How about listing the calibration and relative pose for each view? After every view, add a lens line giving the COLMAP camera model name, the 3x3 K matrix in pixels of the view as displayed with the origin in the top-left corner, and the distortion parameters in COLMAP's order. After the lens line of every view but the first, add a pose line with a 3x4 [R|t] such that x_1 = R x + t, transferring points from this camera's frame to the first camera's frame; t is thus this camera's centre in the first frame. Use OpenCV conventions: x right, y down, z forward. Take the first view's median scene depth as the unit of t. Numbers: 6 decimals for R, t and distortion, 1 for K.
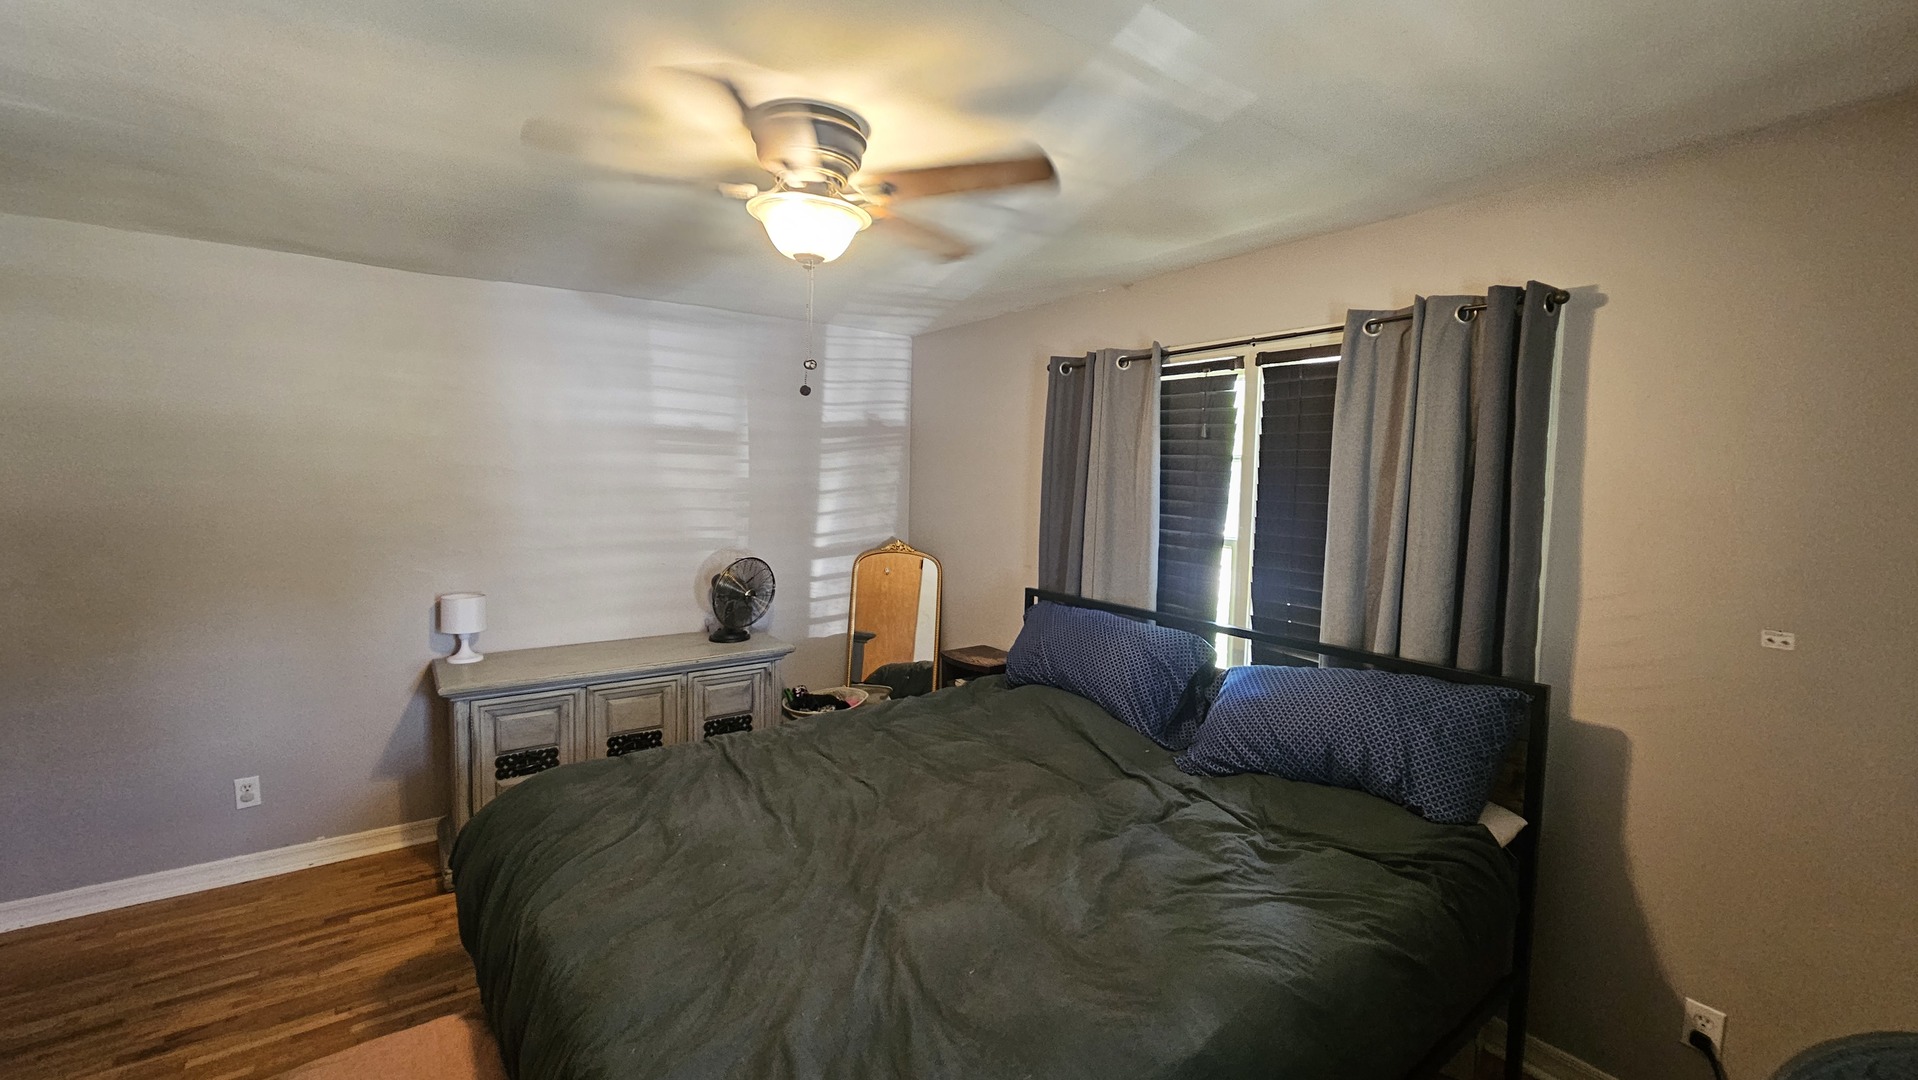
lens RADIAL K [[786.5, 0, 966.1], [0, 786.5, 528.3], [0, 0, 1]] dist [-0.001965, -0.000627]
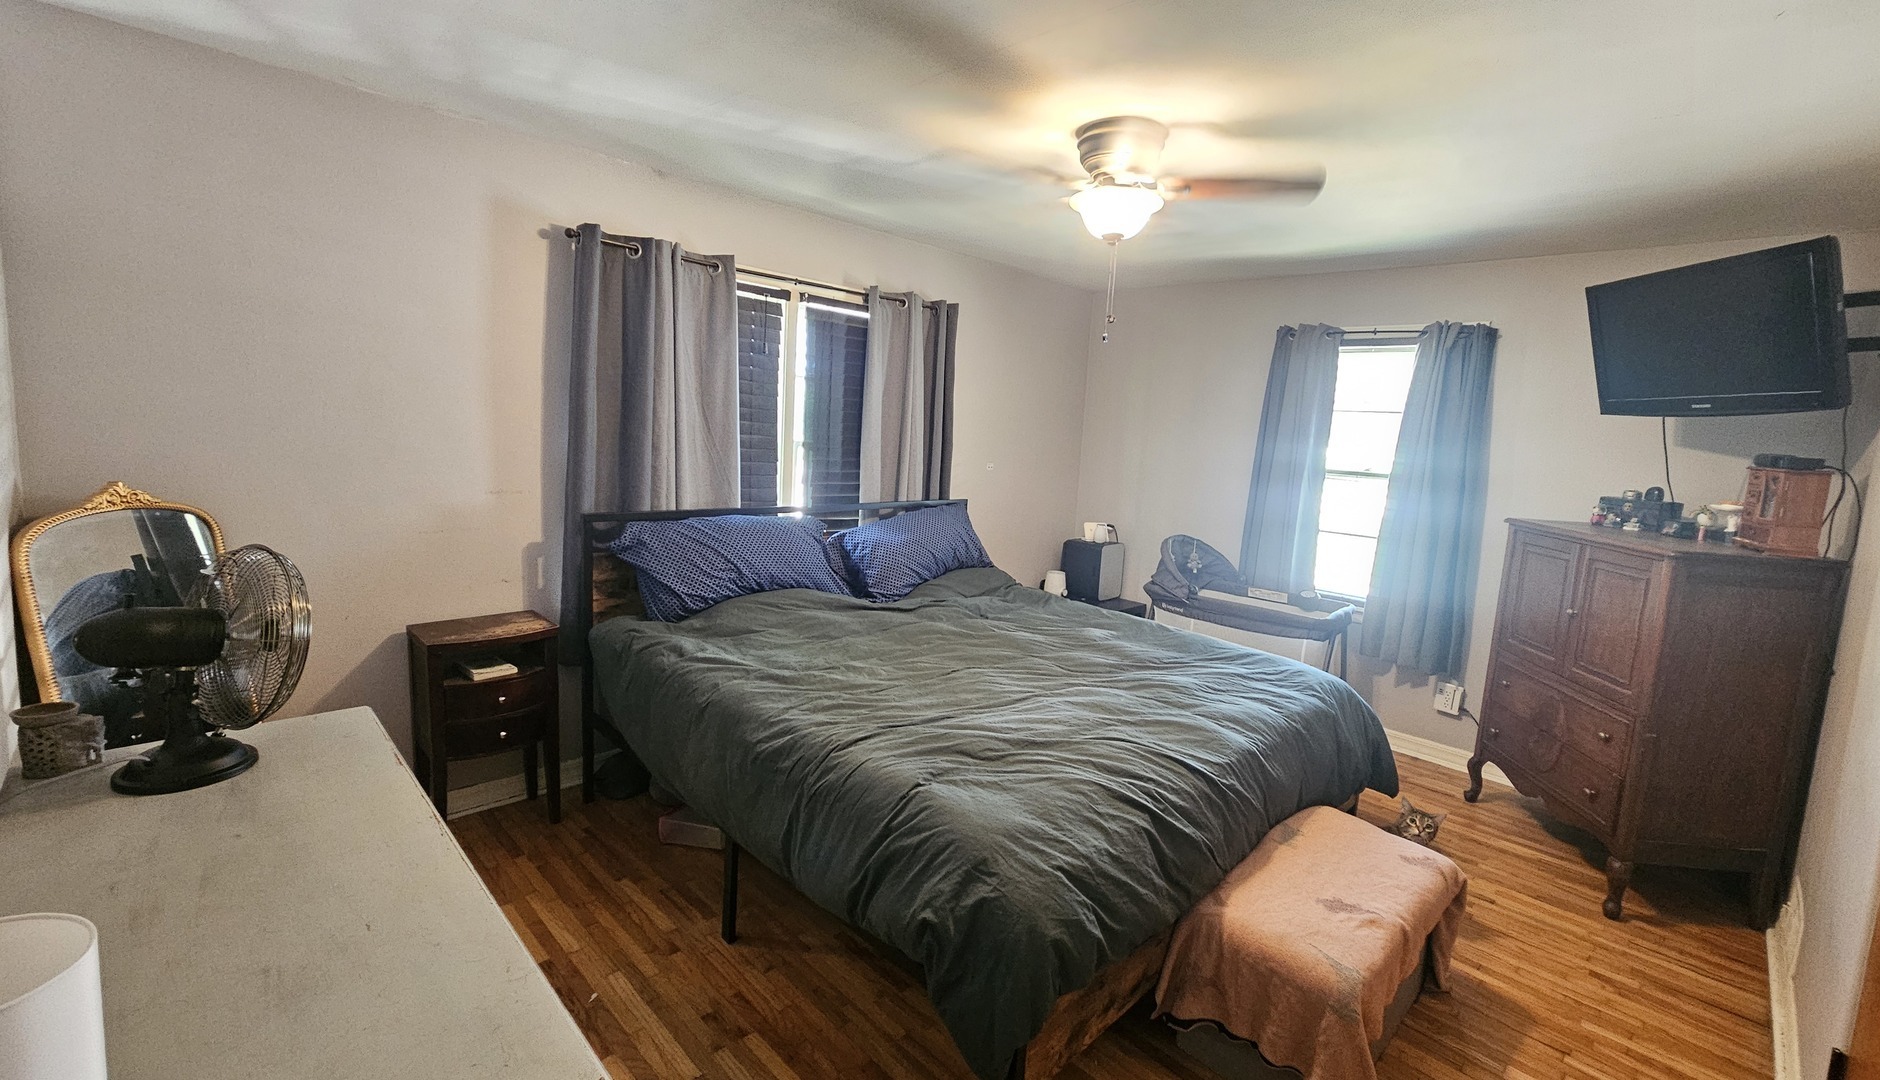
lens RADIAL K [[789.7, 0, 968.8], [0, 789.7, 528.7], [0, 0, 1]] dist [-0.001031, -0.000556]
pose [[-0.162158, -0.161701, 0.973426, -0.979611], [0.002301, 0.986417, 0.164242, -0.053114], [-0.986762, 0.028873, -0.159584, 0.939362]]
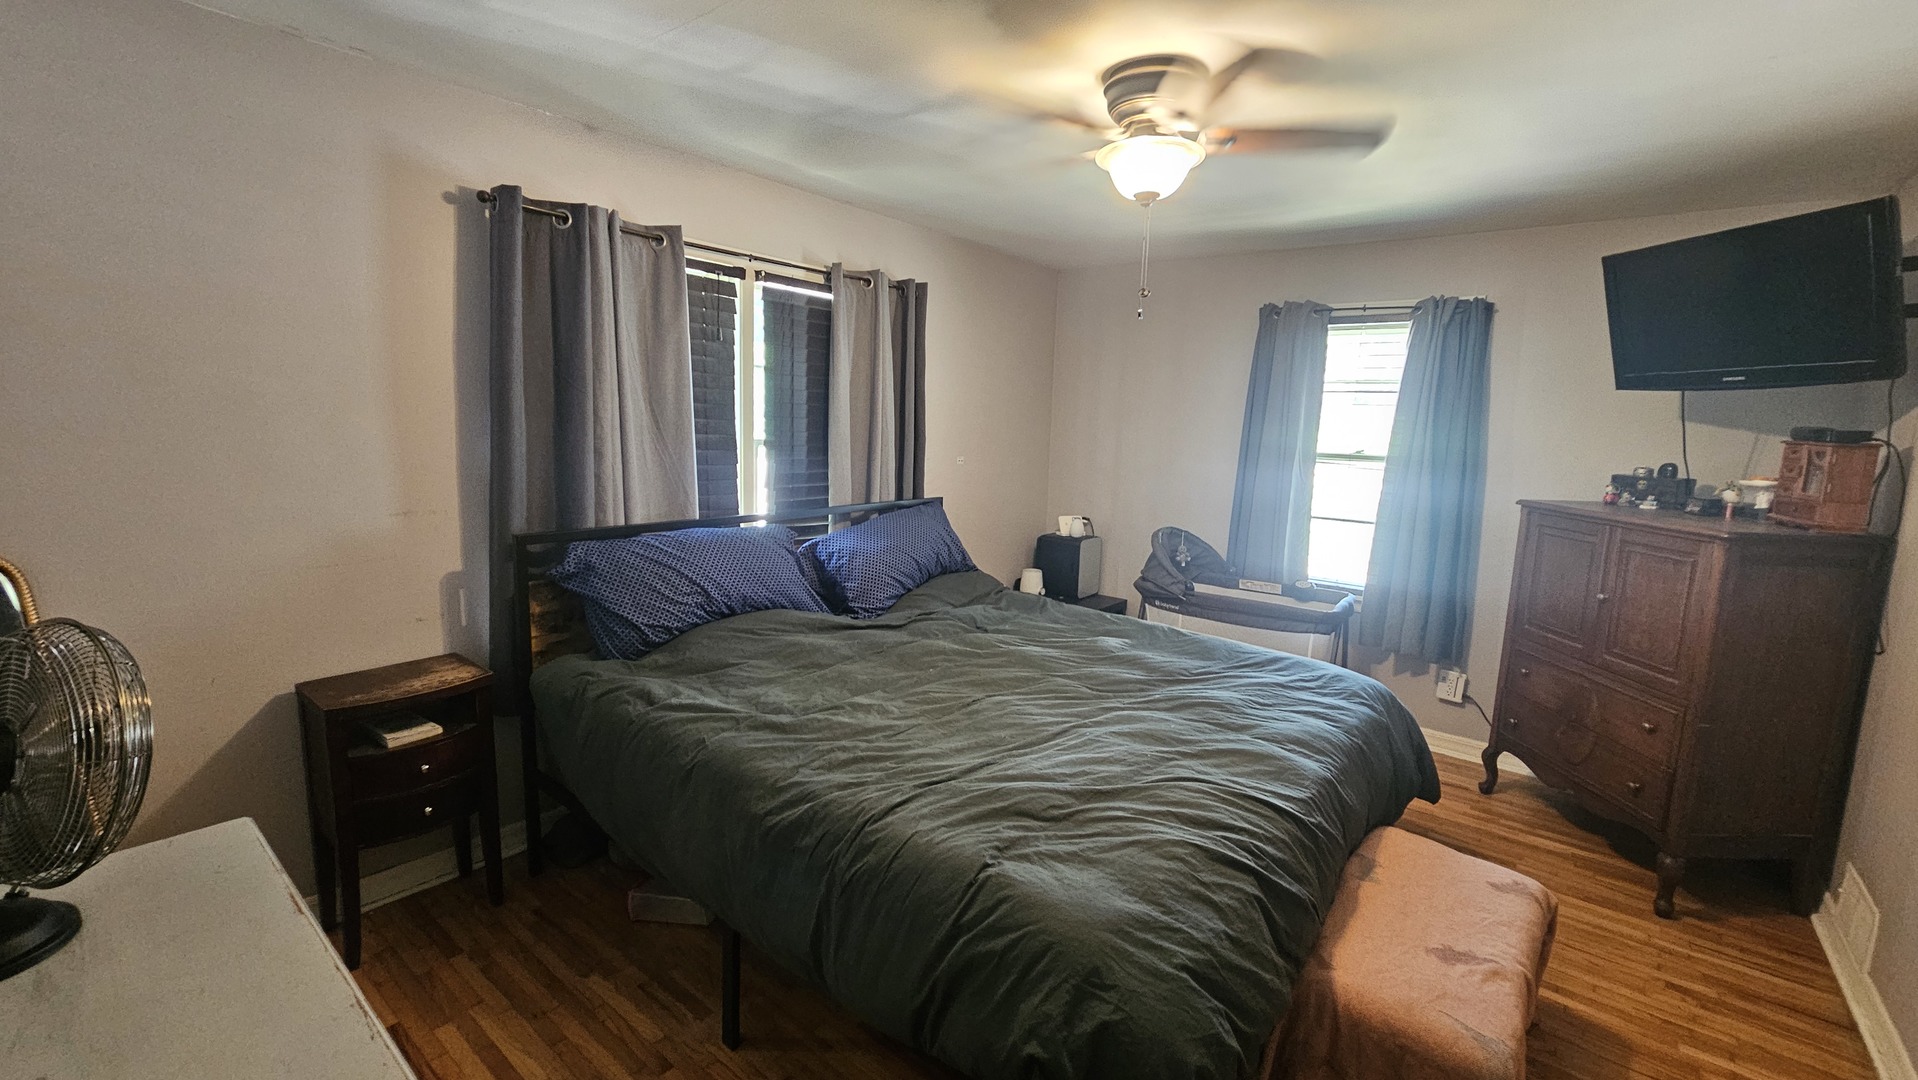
lens RADIAL K [[786.5, 0, 966.1], [0, 786.5, 528.3], [0, 0, 1]] dist [-0.001965, -0.000627]
pose [[-0.259576, -0.167836, 0.951026, -0.833223], [0.023034, 0.983426, 0.179841, -0.054341], [-0.965448, 0.068588, -0.251408, 1.011086]]
